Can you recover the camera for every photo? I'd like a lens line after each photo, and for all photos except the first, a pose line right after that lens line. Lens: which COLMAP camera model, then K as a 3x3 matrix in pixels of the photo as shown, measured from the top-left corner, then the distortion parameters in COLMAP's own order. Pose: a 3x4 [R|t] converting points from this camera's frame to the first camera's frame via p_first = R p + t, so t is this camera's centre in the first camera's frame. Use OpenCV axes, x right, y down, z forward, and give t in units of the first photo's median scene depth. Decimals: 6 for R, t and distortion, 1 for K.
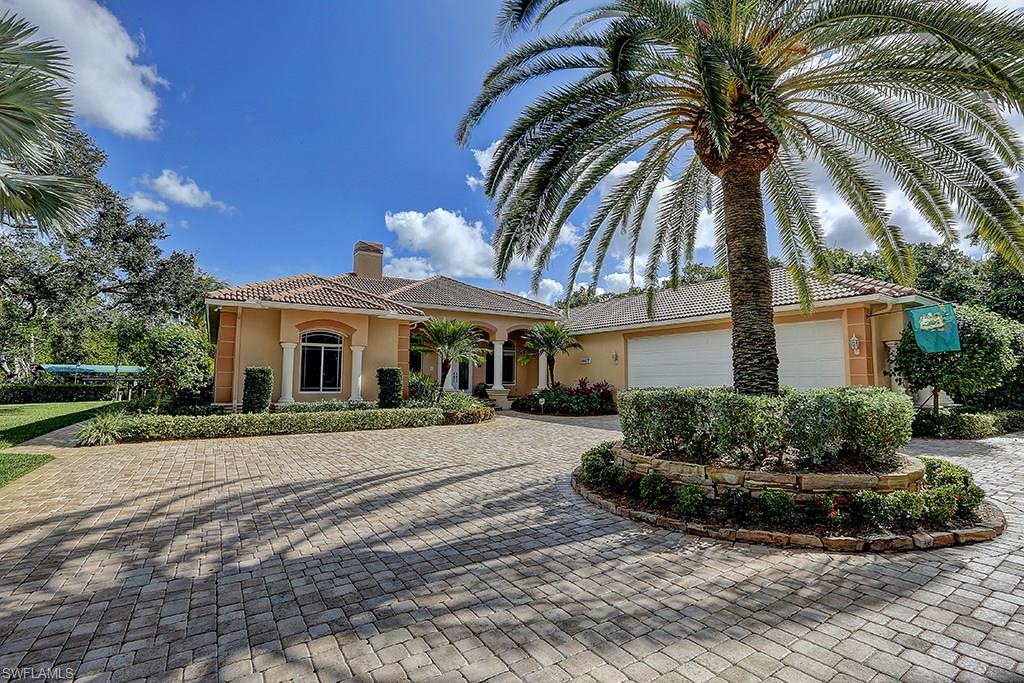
lens RADIAL K [[477.4, 0, 510.2], [0, 477.4, 337.7], [0, 0, 1]] dist [-0.014499, -0.000547]
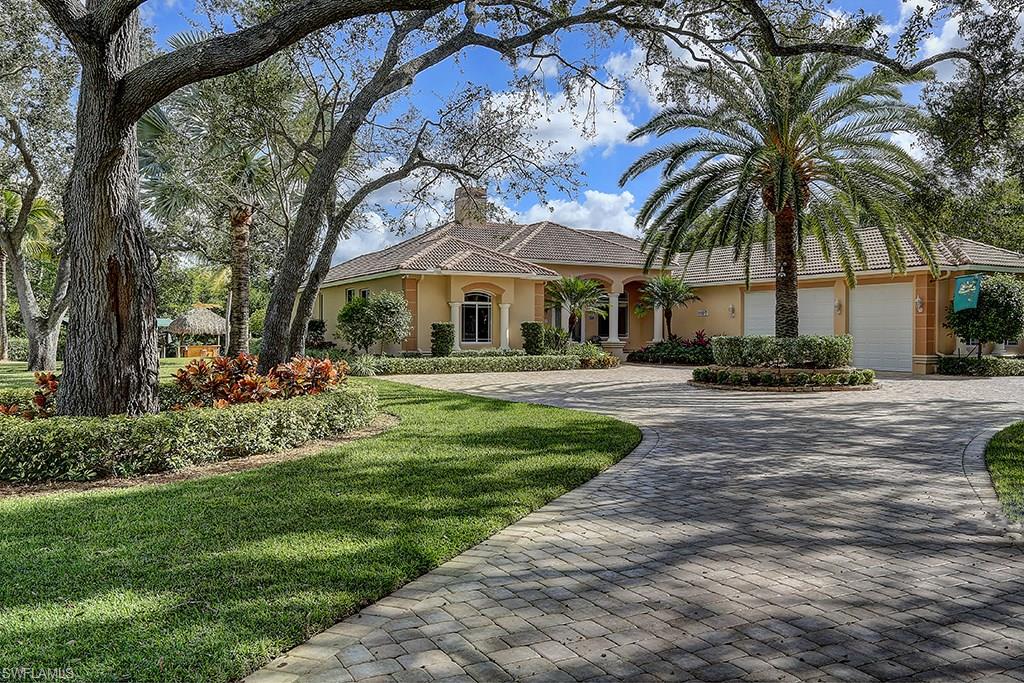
lens RADIAL K [[847.0, 0, 516.6], [0, 847.0, 337.1], [0, 0, 1]] dist [0.039302, 0.071340]
pose [[0.997385, -0.000722, -0.072270, -0.140651], [0.007414, 0.995697, 0.092376, -0.093250], [0.071893, -0.092670, 0.993098, -1.087116]]
